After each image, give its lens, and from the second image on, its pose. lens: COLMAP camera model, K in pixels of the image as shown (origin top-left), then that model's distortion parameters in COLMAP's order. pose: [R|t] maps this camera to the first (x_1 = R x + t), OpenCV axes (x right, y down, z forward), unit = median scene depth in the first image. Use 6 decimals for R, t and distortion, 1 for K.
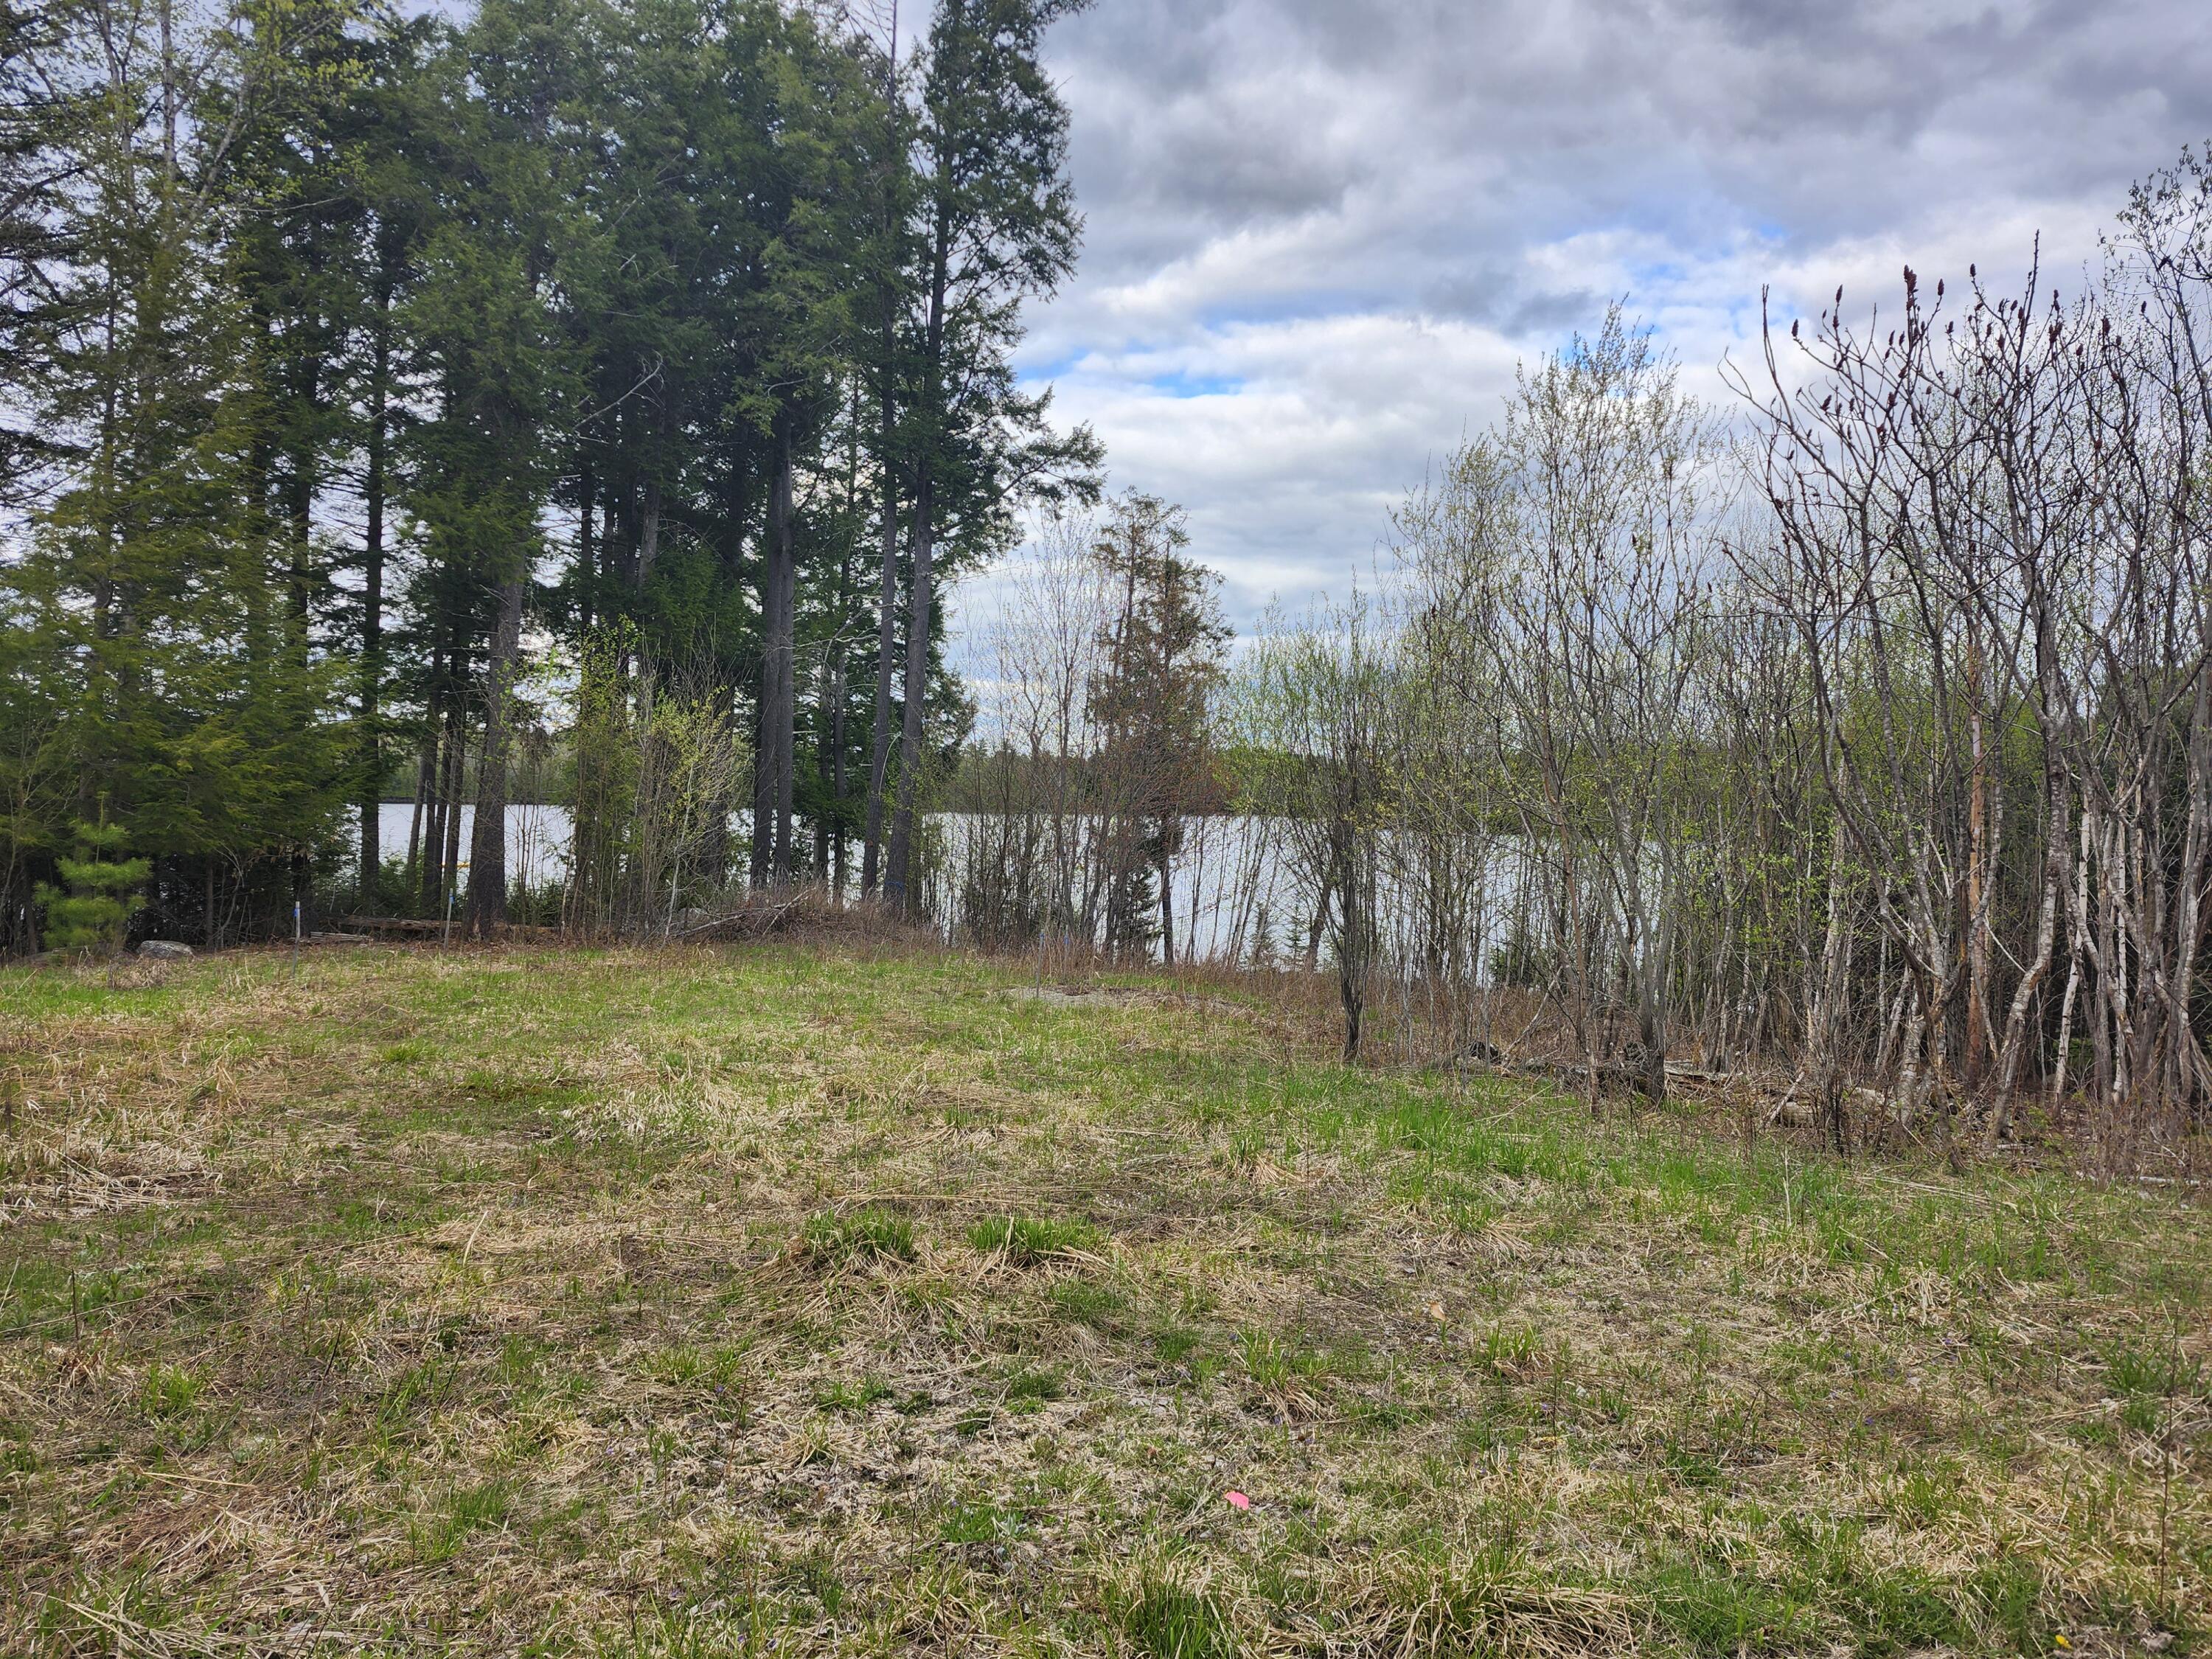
lens RADIAL K [[1598.7, 0, 1106.0], [0, 1598.7, 829.5], [0, 0, 1]] dist [0.118081, -0.086461]
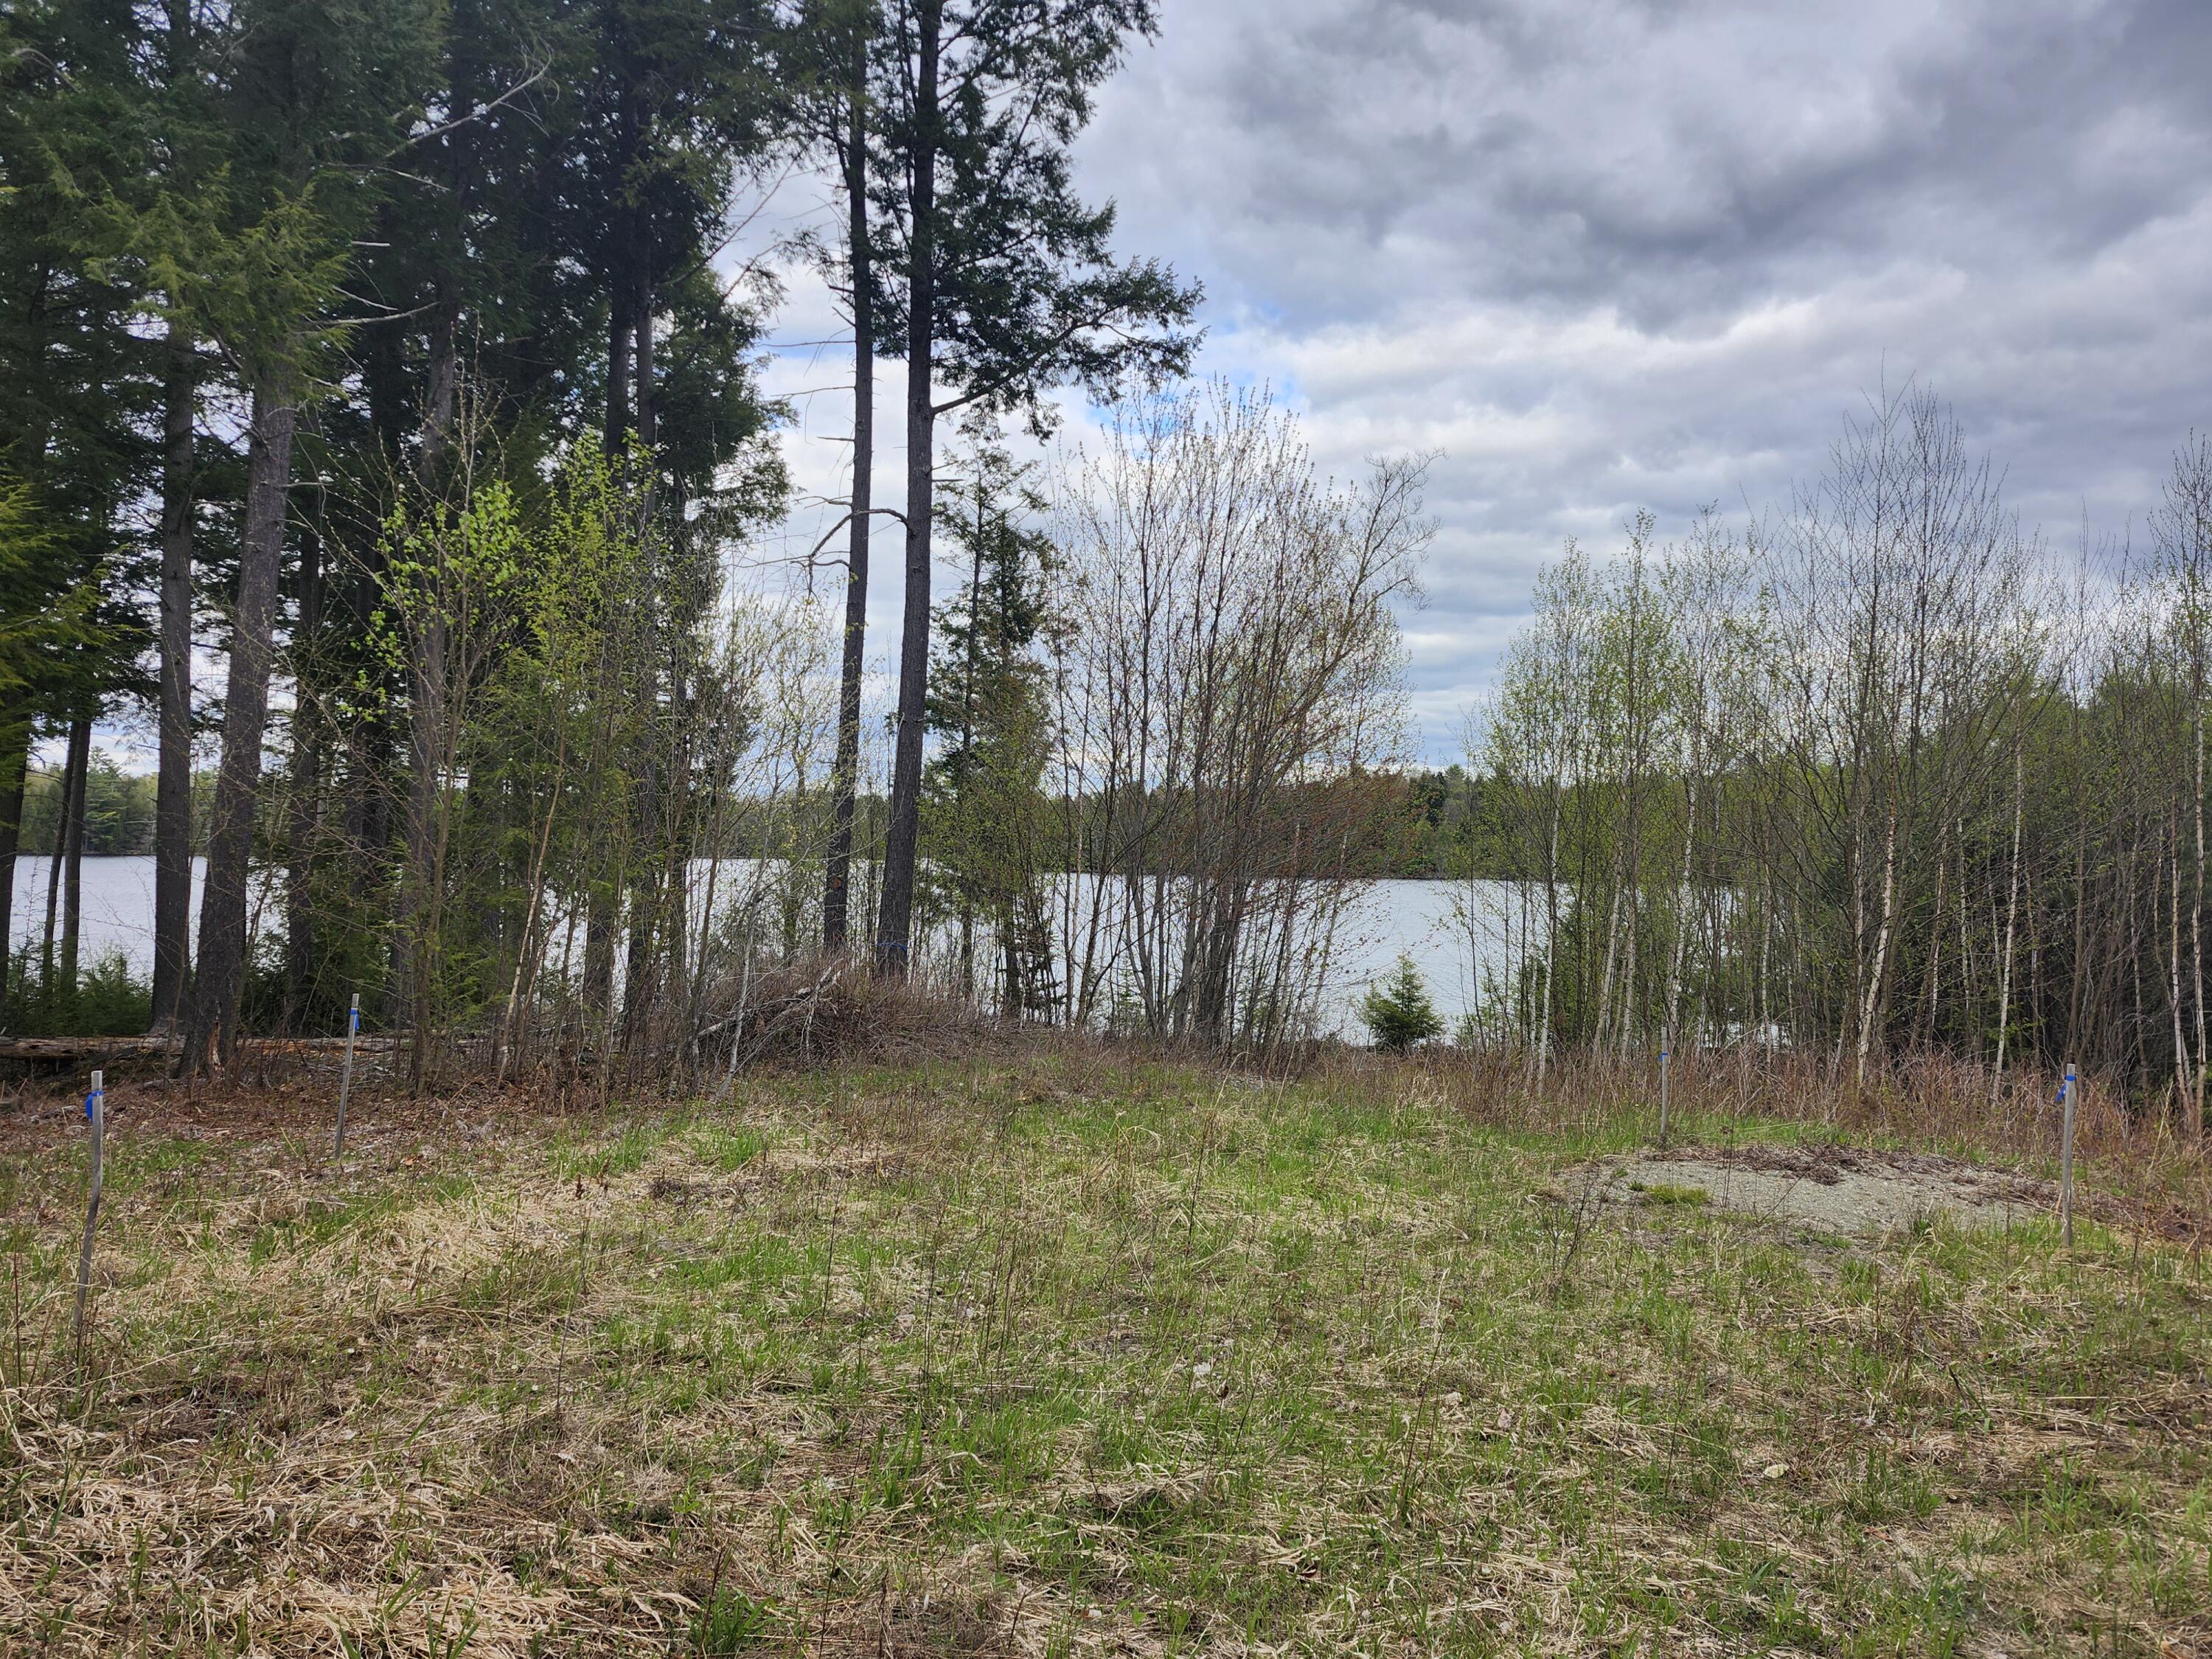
lens RADIAL K [[1598.7, 0, 1106.0], [0, 1598.7, 829.5], [0, 0, 1]] dist [0.118081, -0.086461]
pose [[0.959276, -0.024762, 0.281384, -0.203454], [0.032814, 0.999175, -0.023936, -0.001256], [-0.280559, 0.032194, 0.959297, 0.334522]]
